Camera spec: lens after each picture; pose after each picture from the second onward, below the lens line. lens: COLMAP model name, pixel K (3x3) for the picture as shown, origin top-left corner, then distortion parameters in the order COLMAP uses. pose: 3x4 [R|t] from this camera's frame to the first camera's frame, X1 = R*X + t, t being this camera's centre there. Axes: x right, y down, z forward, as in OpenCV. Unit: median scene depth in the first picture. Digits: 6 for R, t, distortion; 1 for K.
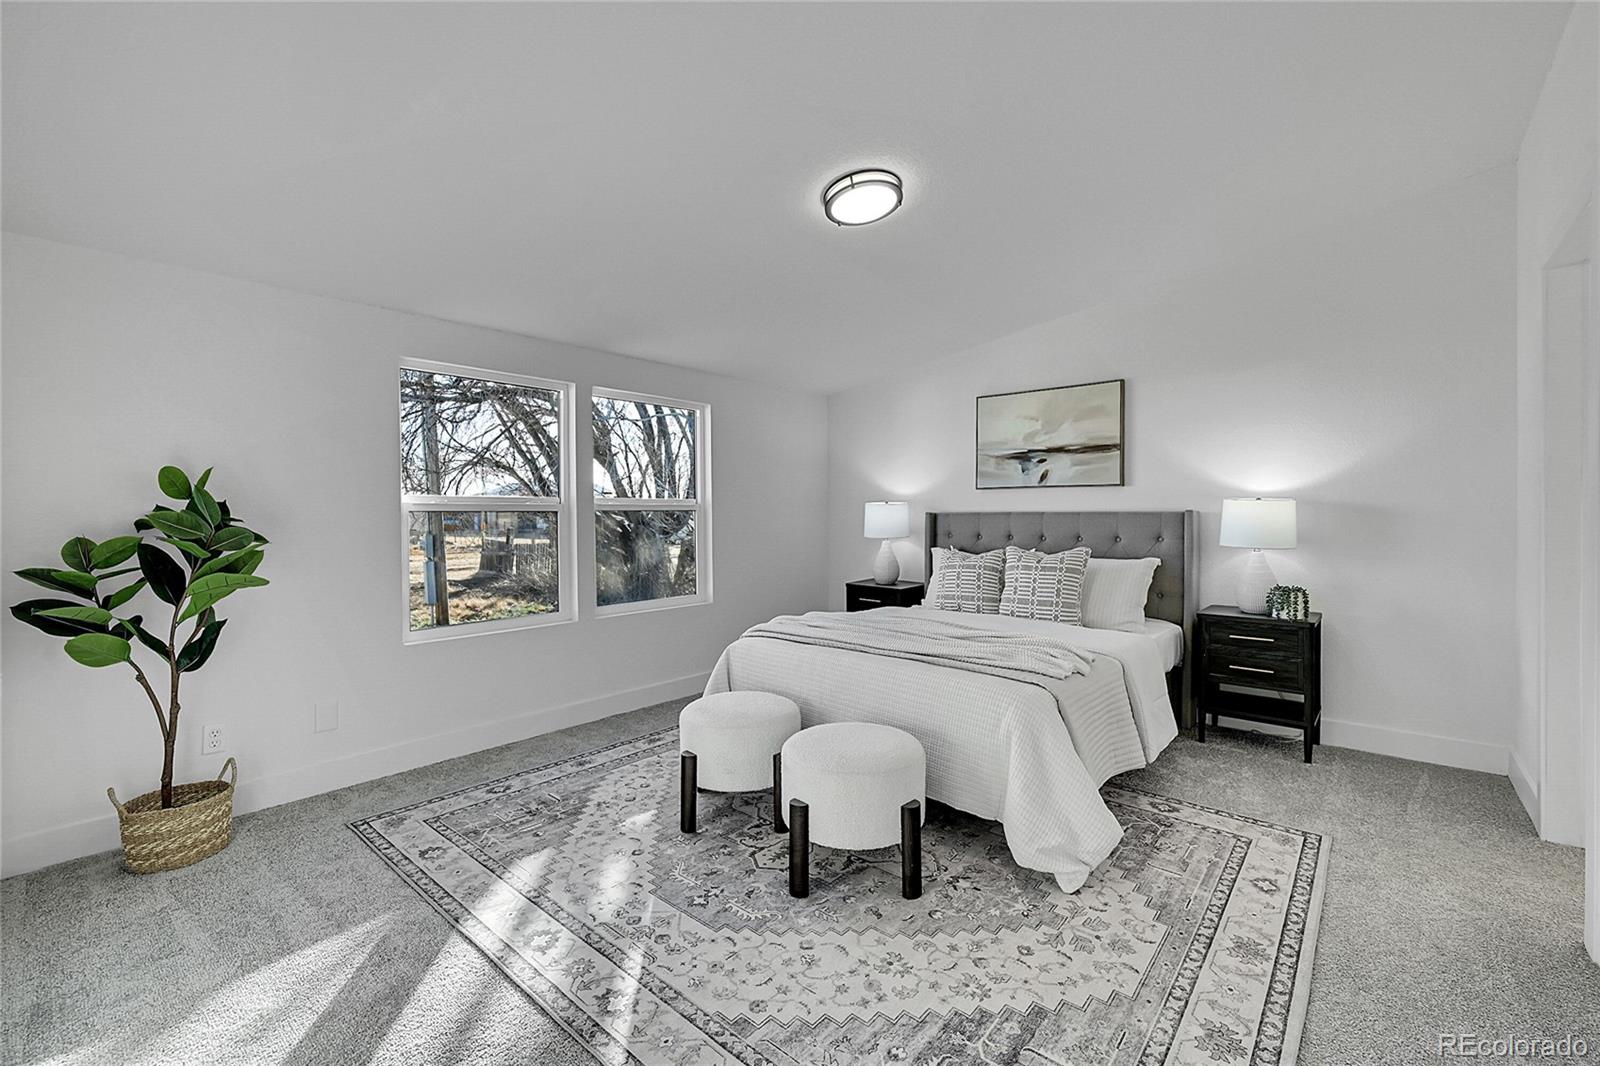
lens RADIAL K [[668.8, 0, 814.0], [0, 668.8, 534.7], [0, 0, 1]] dist [0.003024, 0.000471]
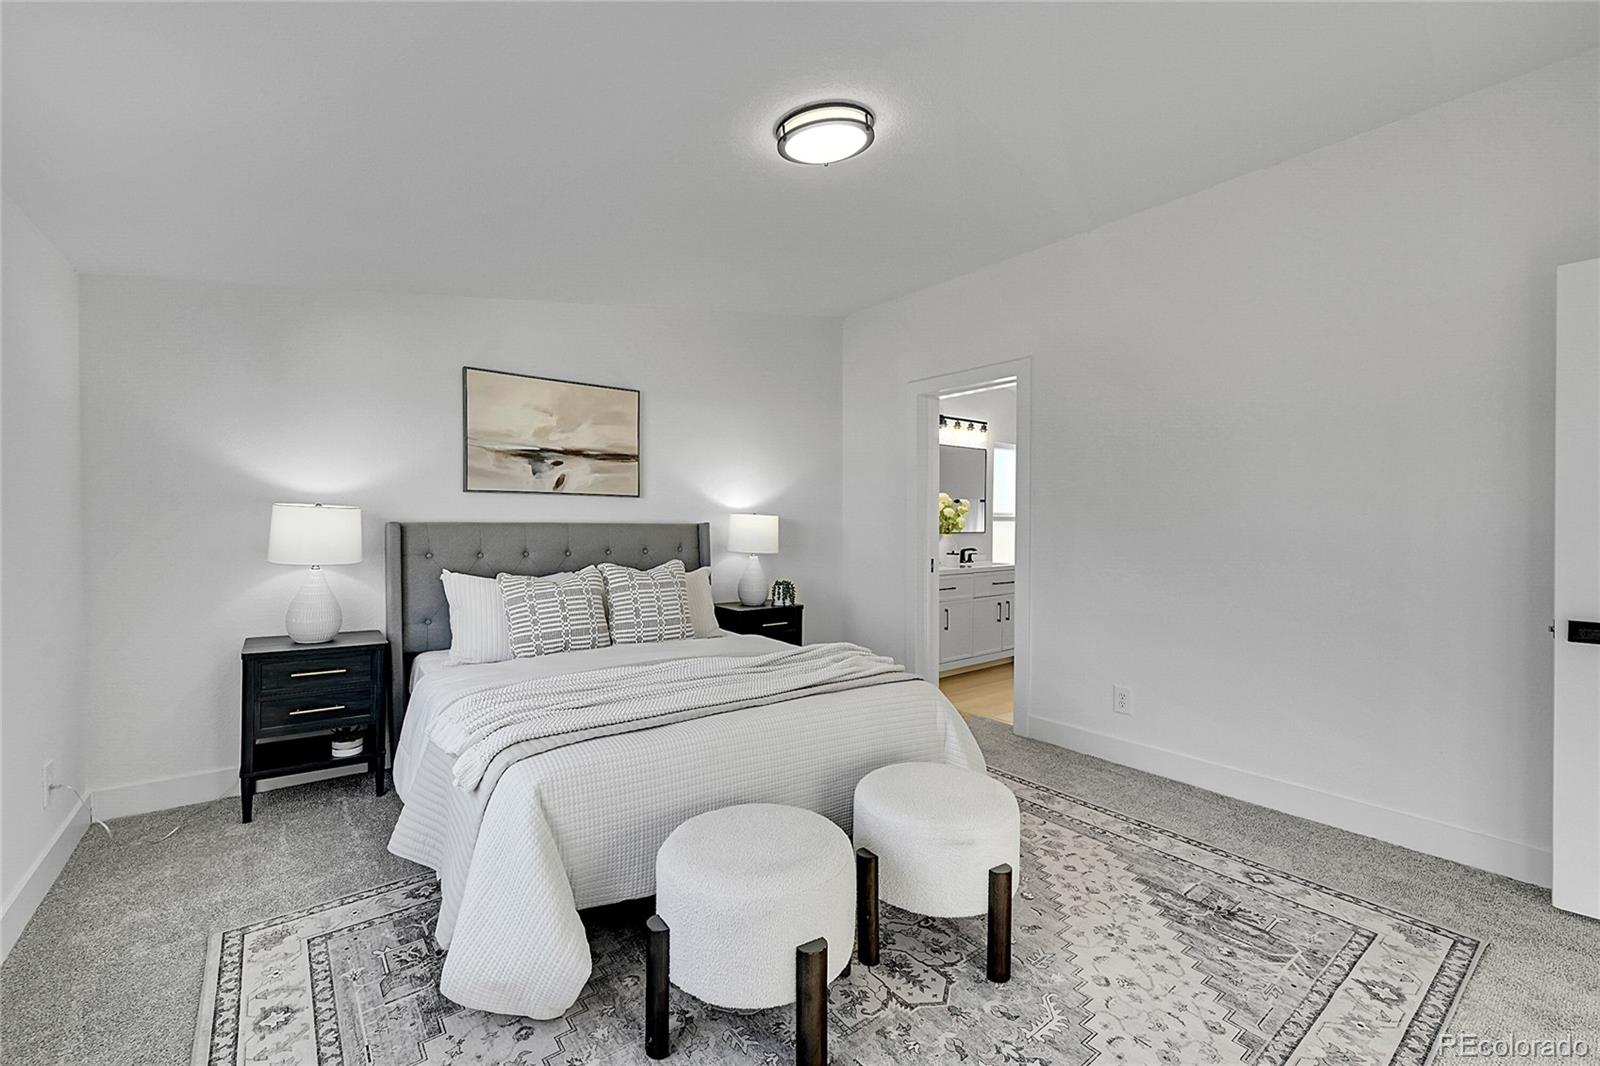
lens RADIAL K [[668.8, 0, 814.0], [0, 668.8, 534.7], [0, 0, 1]] dist [0.003024, 0.000471]
pose [[0.199590, -0.011065, 0.979817, -0.457988], [0.027034, 0.999618, 0.005782, -0.015908], [-0.979507, 0.025334, 0.199812, 0.538543]]
